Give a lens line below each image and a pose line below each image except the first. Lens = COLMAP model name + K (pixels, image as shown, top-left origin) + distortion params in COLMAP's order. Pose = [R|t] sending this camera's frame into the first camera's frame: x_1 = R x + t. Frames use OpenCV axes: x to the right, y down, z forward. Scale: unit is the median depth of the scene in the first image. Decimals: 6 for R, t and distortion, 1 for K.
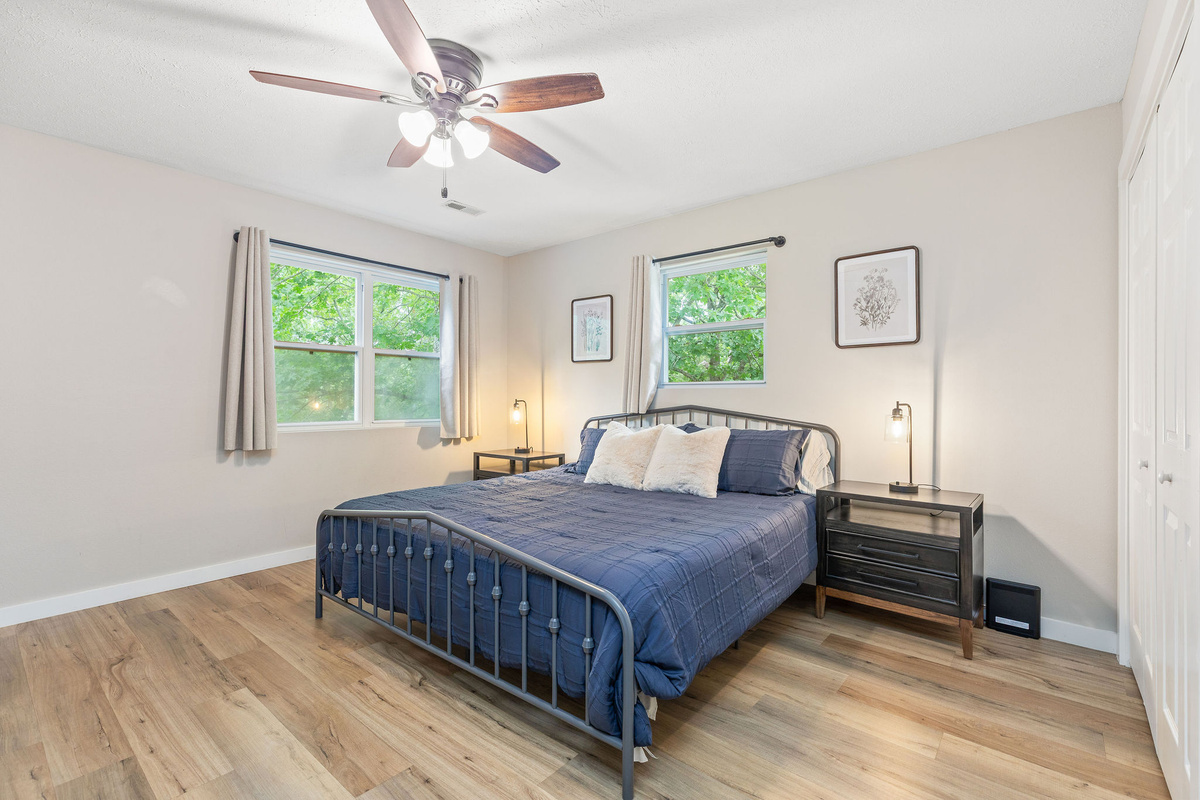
lens RADIAL K [[539.2, 0, 600.1], [0, 539.2, 400.5], [0, 0, 1]] dist [-0.003222, -0.000039]
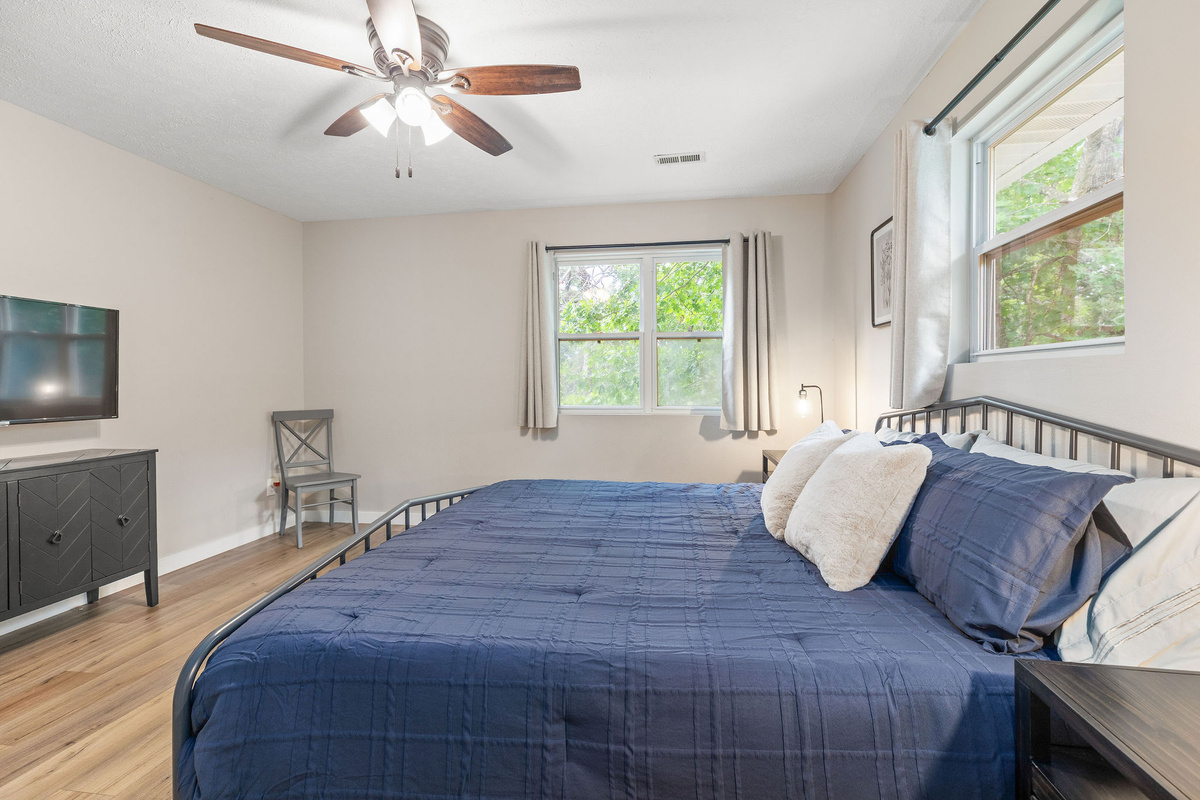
lens RADIAL K [[539.2, 0, 598.5], [0, 539.2, 389.0], [0, 0, 1]] dist [-0.003222, -0.000039]
pose [[0.506933, 0.003536, -0.861978, 0.349032], [0.004129, 0.999970, 0.006530, -0.001584], [0.861976, -0.006869, 0.506903, 0.390683]]
